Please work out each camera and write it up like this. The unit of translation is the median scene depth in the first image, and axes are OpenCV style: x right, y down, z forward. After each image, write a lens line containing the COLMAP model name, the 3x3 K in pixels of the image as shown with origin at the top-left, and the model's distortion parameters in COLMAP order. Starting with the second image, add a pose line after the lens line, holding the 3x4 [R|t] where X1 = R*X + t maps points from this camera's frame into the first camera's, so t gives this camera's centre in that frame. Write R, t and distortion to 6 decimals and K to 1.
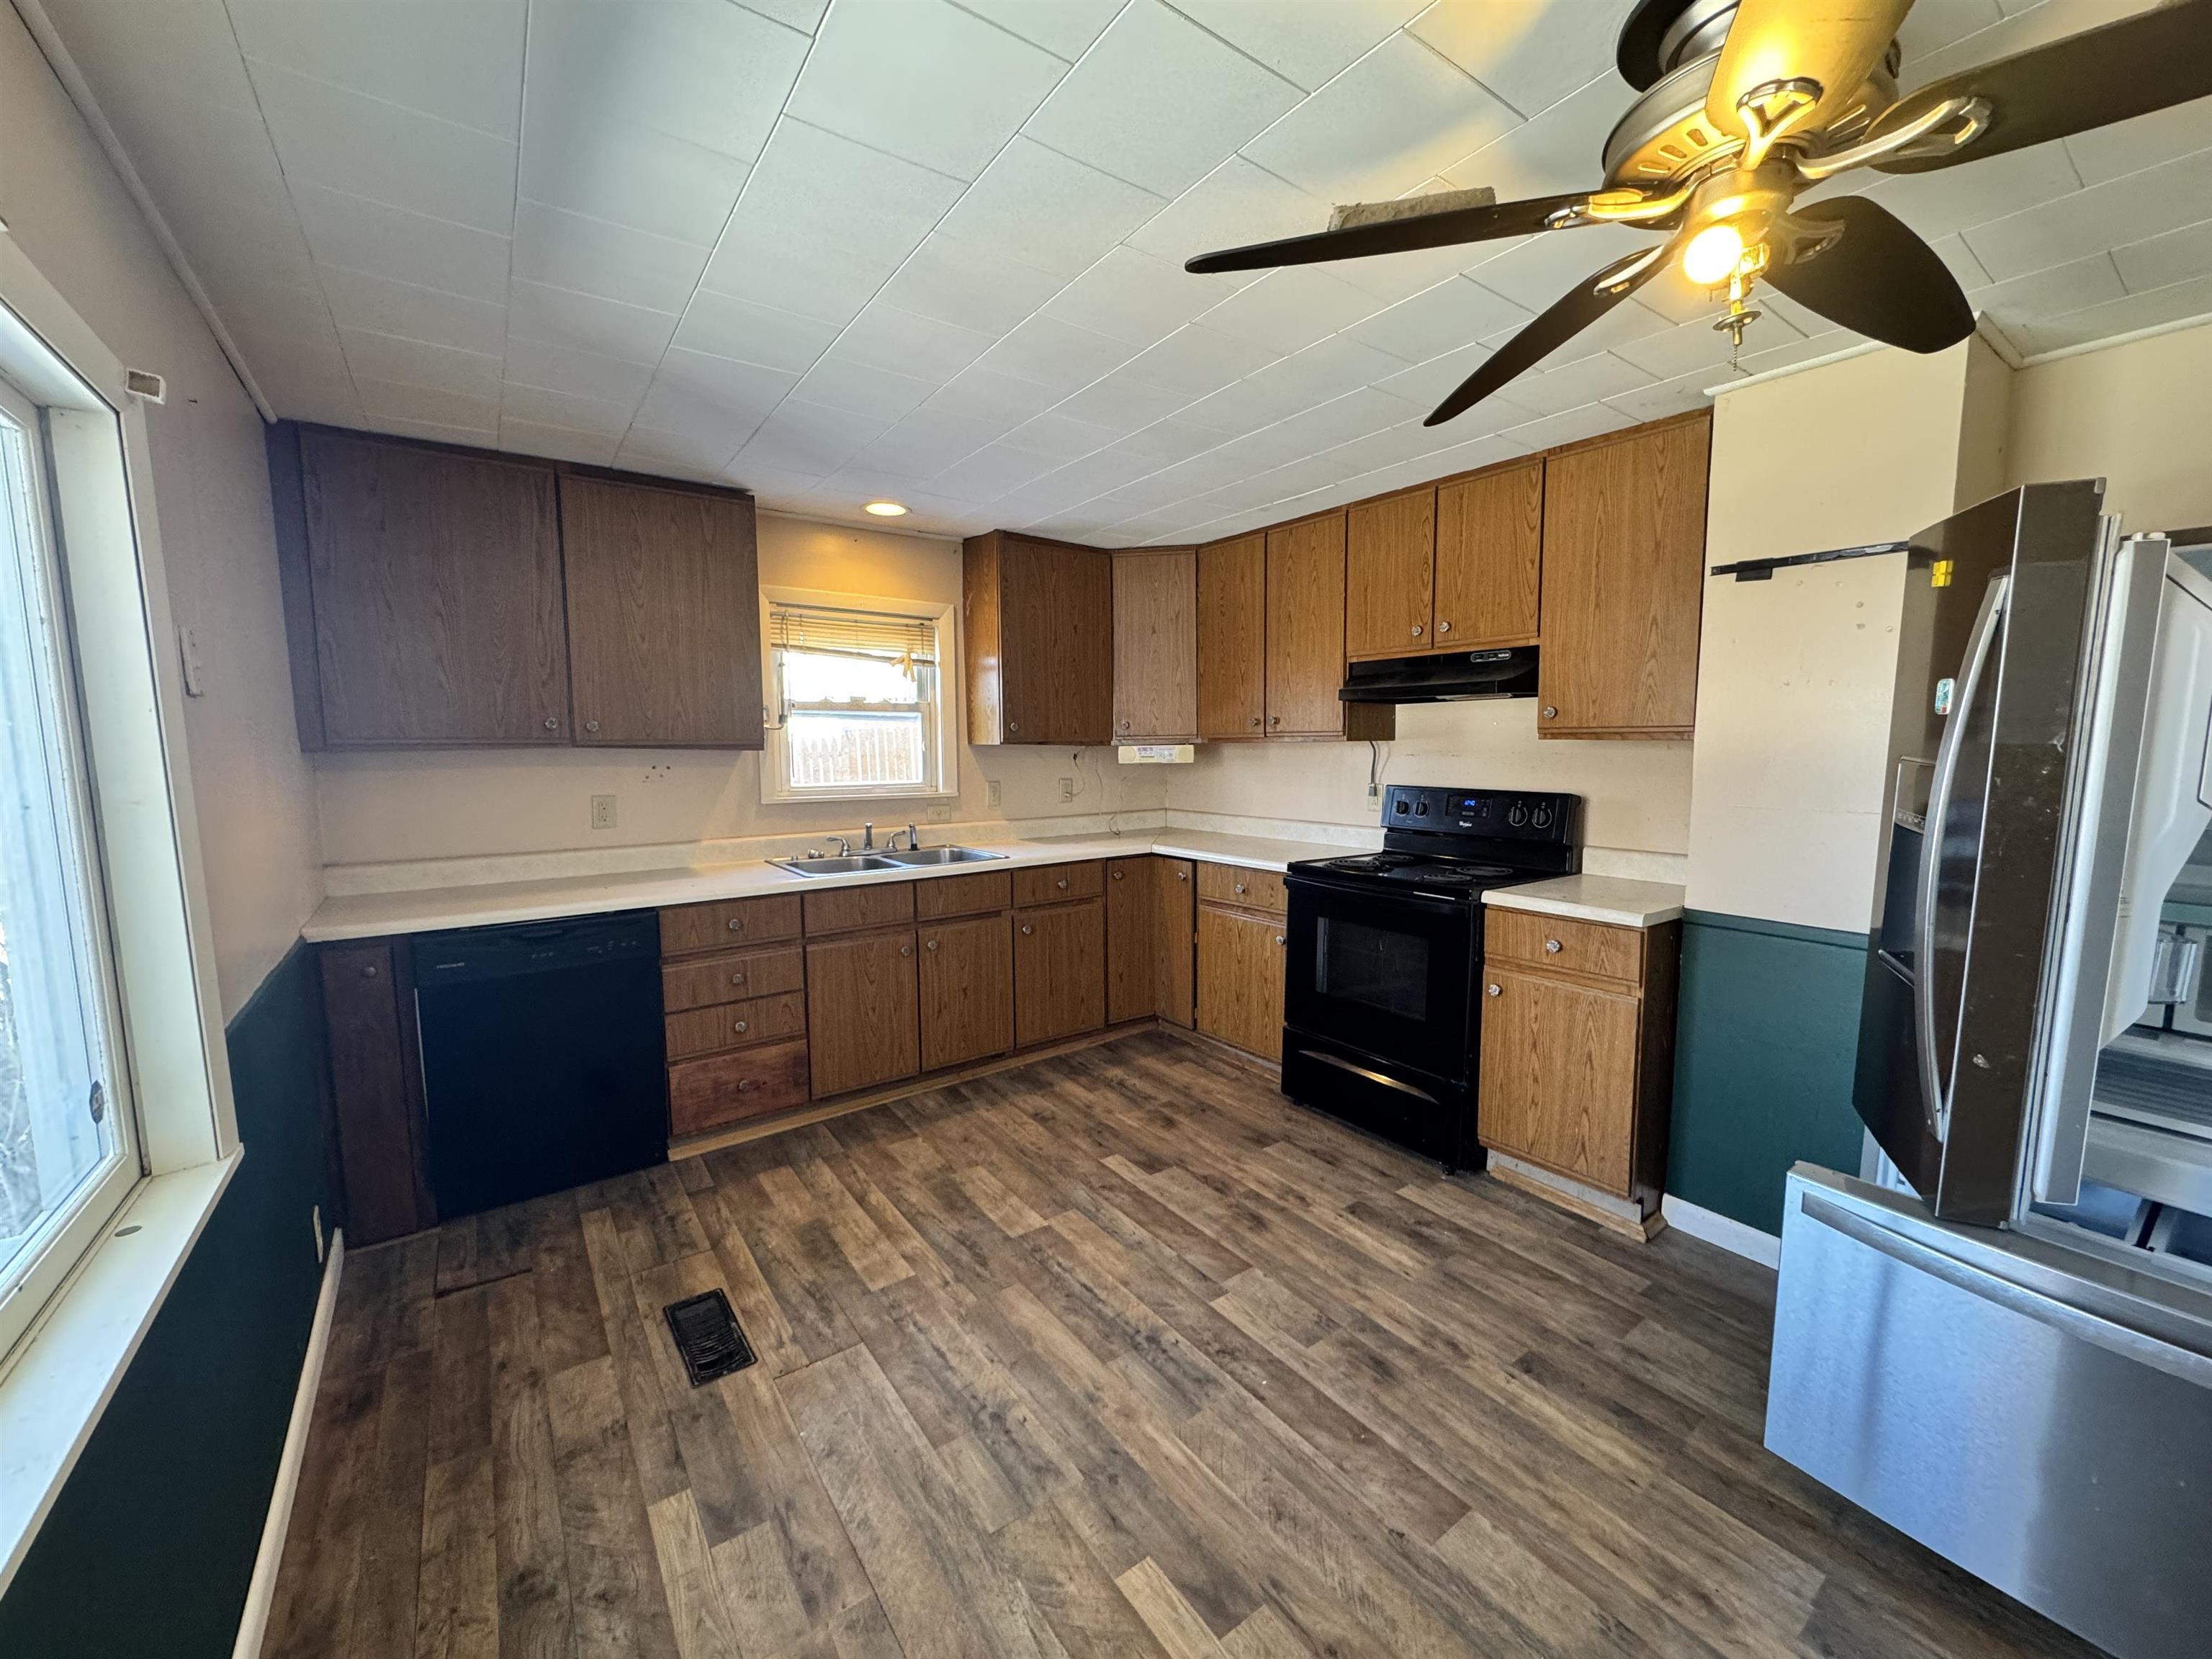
lens RADIAL K [[875.4, 0, 1106.0], [0, 875.4, 823.8], [0, 0, 1]] dist [-0.001029, -0.000225]
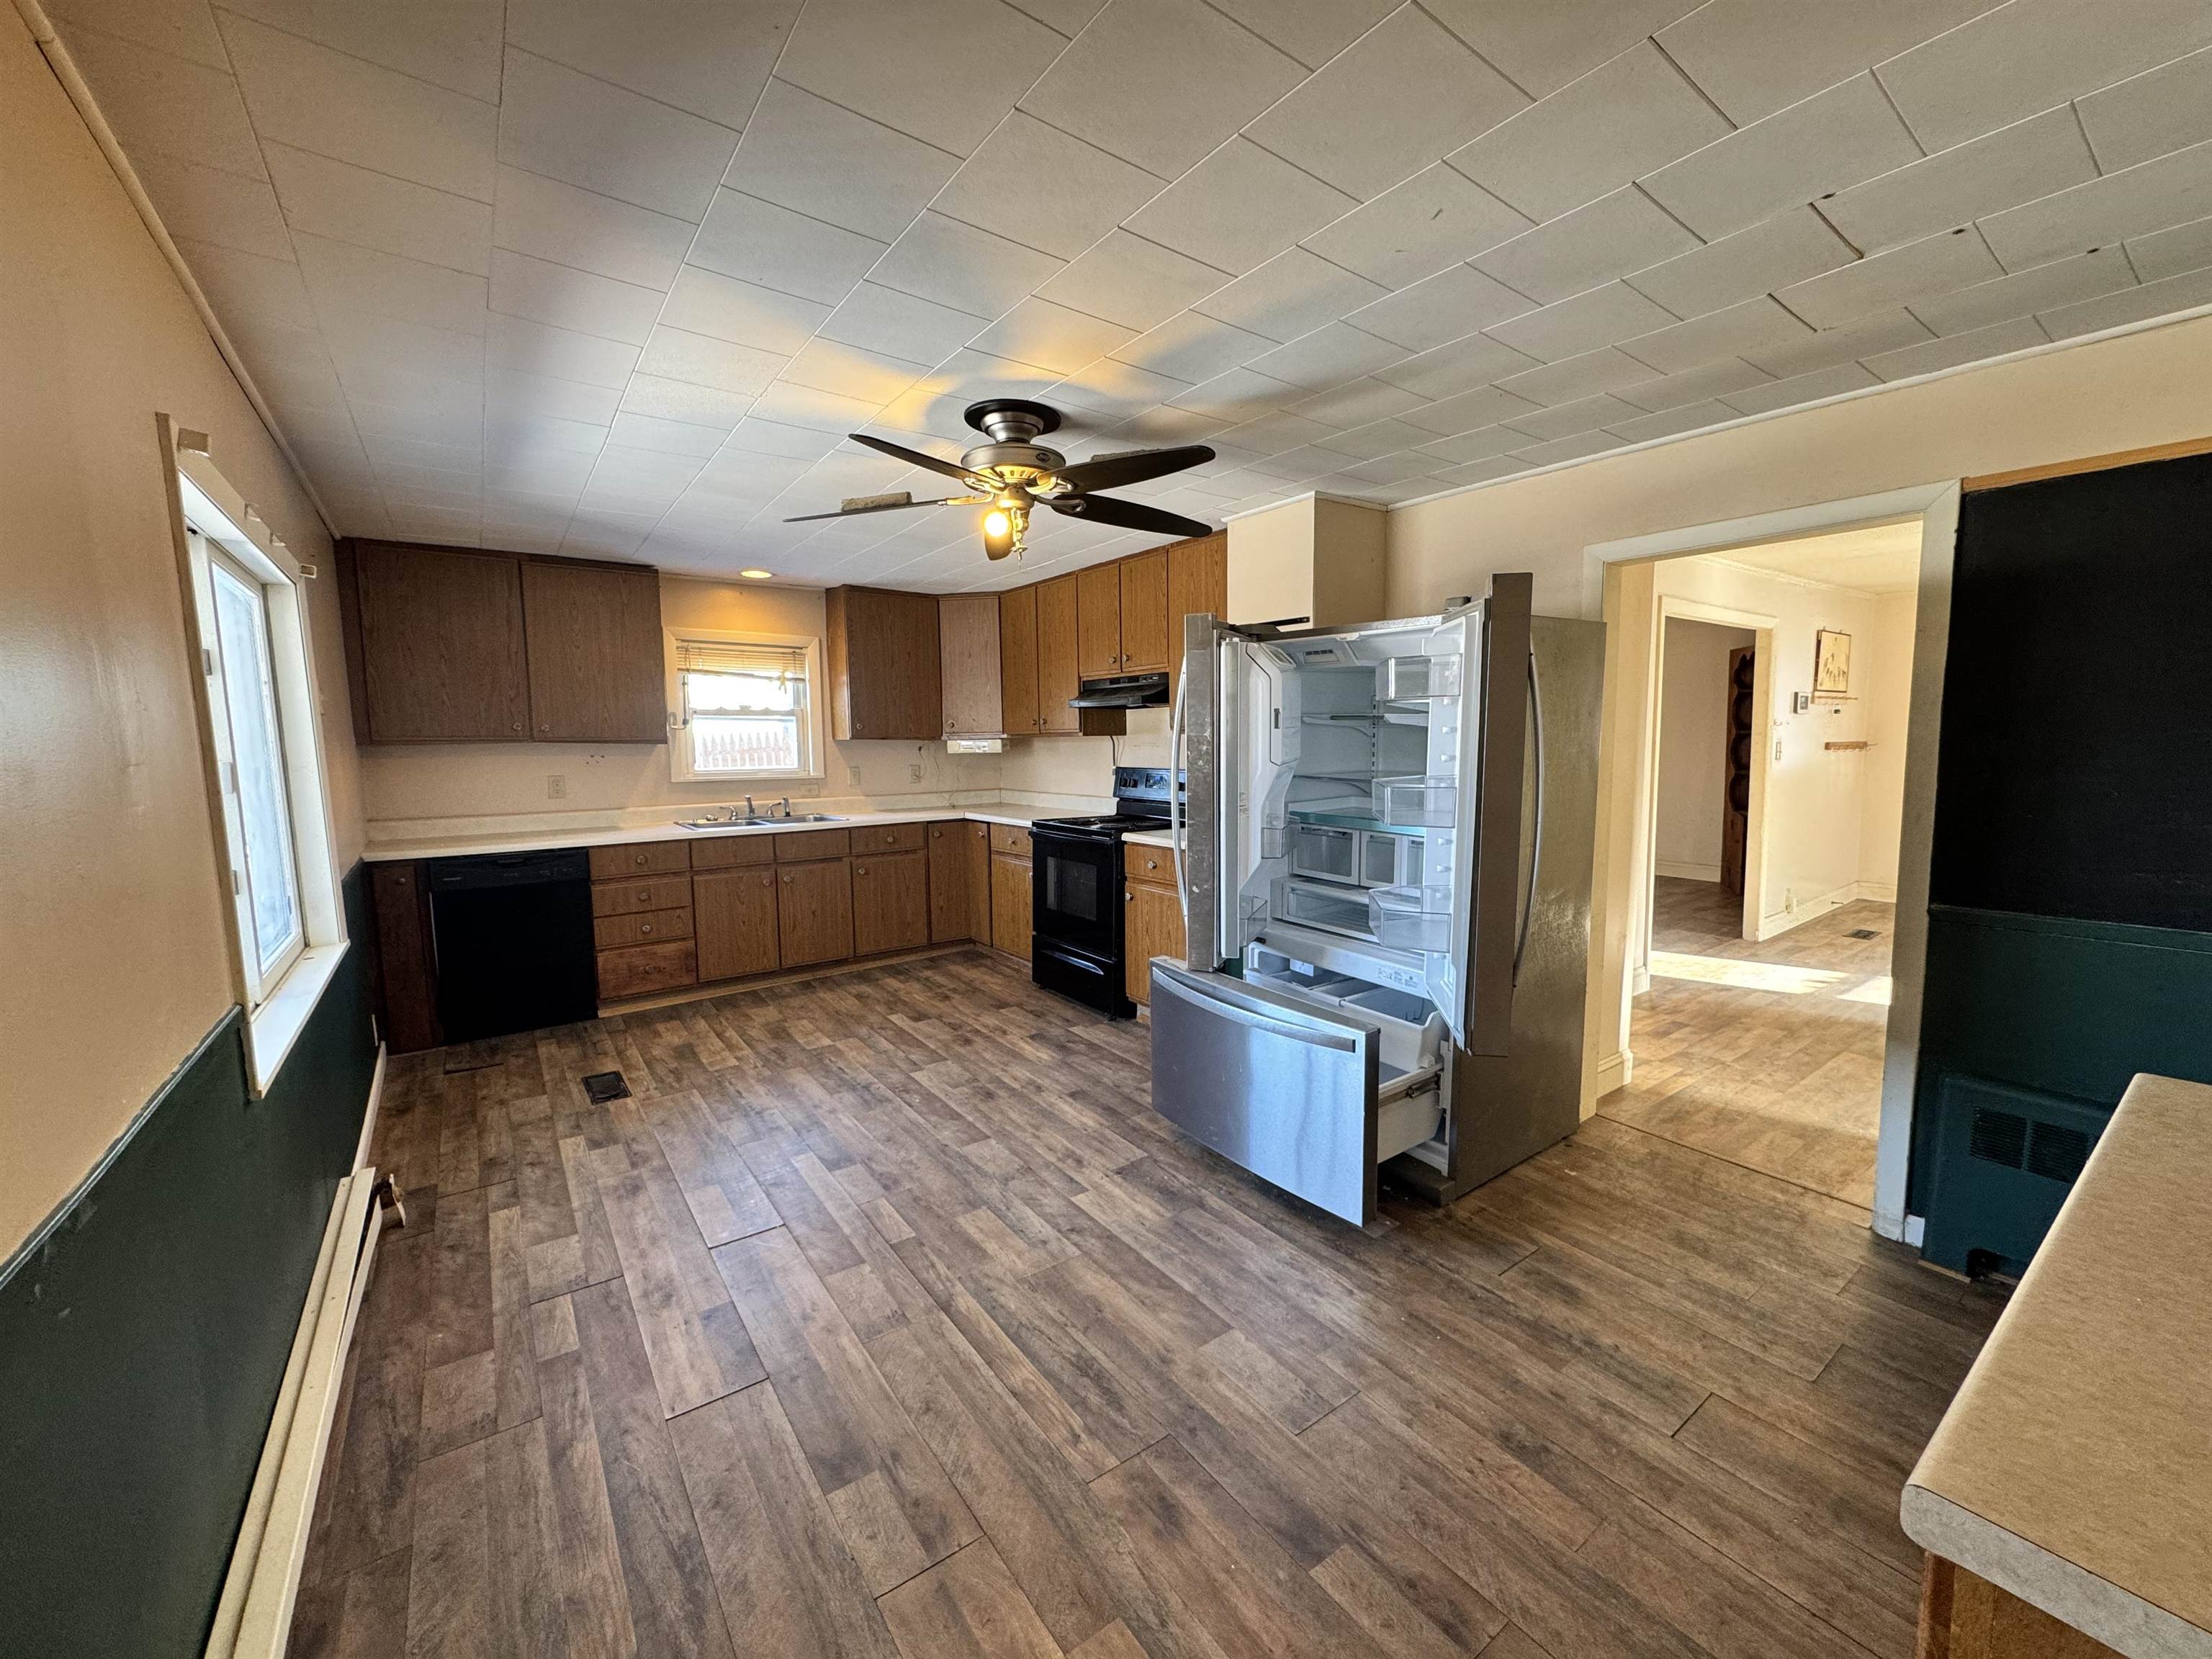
lens RADIAL K [[875.4, 0, 1106.0], [0, 875.4, 823.8], [0, 0, 1]] dist [-0.001029, -0.000225]
pose [[0.999990, -0.003854, 0.002263, 0.410904], [0.003846, 0.999986, 0.003765, 0.056700], [-0.002278, -0.003756, 0.999990, -0.558118]]
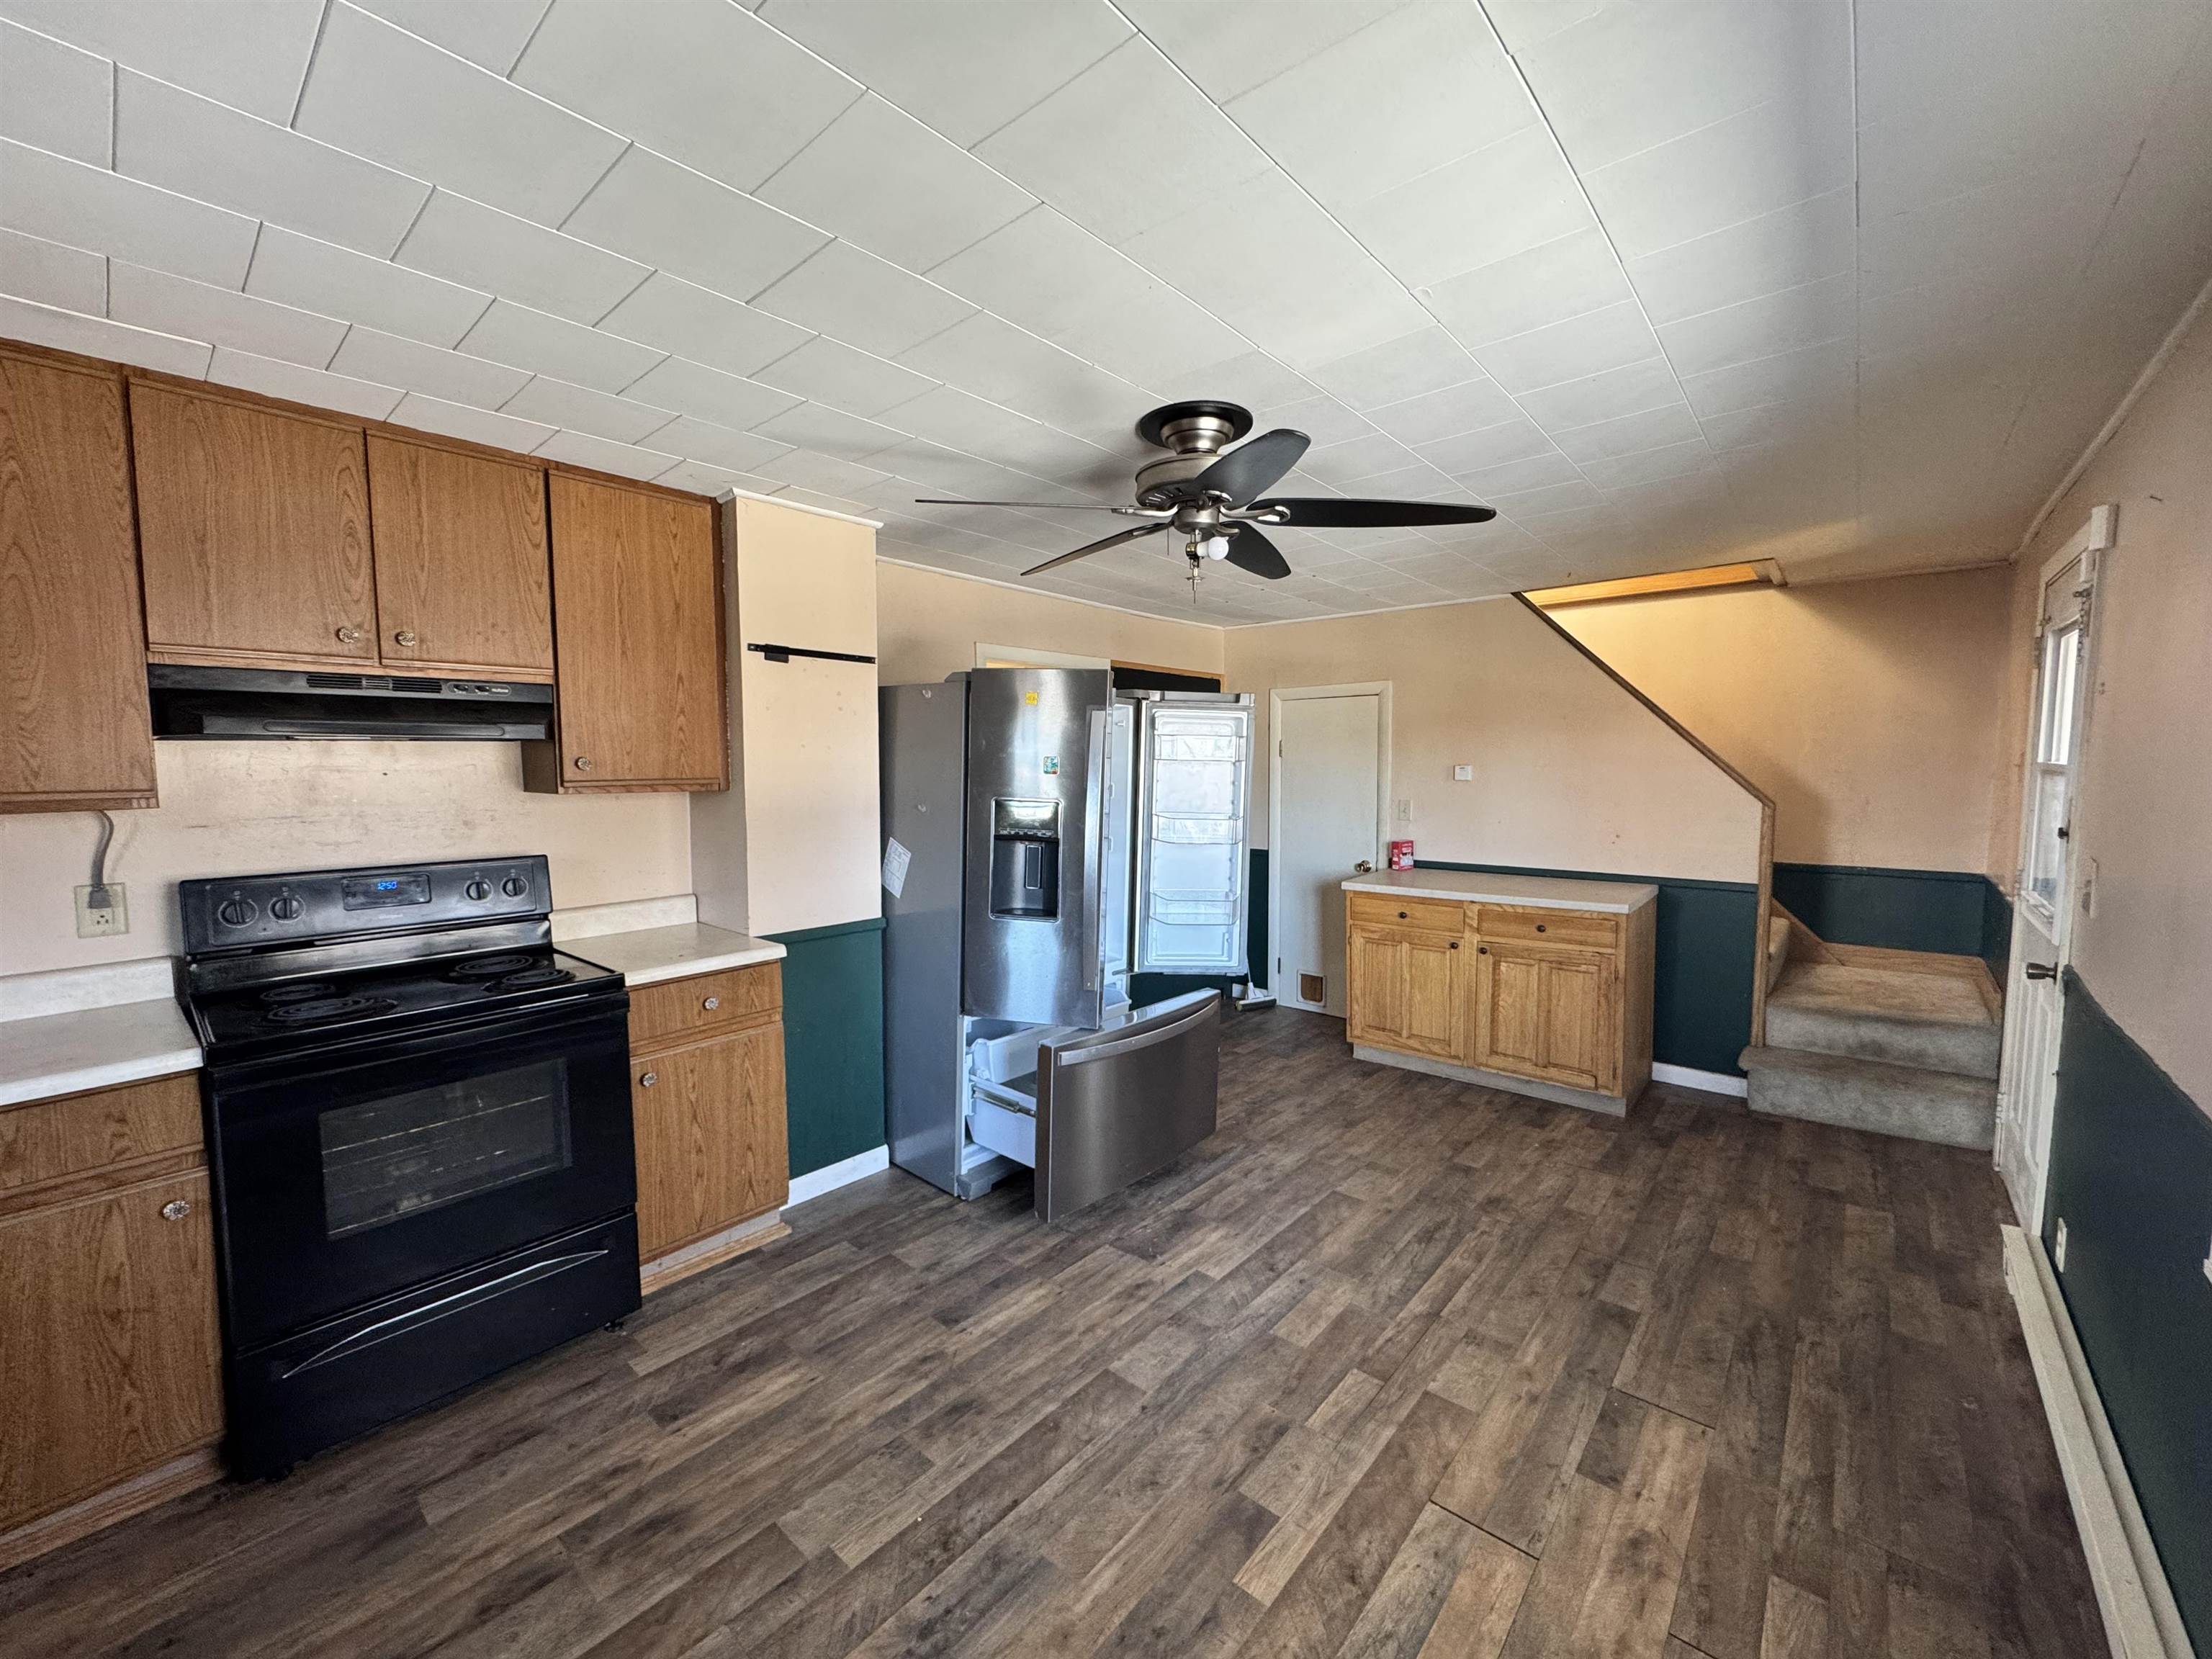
lens RADIAL K [[875.4, 0, 1106.0], [0, 875.4, 823.8], [0, 0, 1]] dist [-0.001029, -0.000225]
pose [[-0.228276, -0.064454, 0.971461, -0.507540], [0.100998, 0.990855, 0.089473, -0.098632], [-0.968344, 0.118541, -0.219679, 0.736213]]
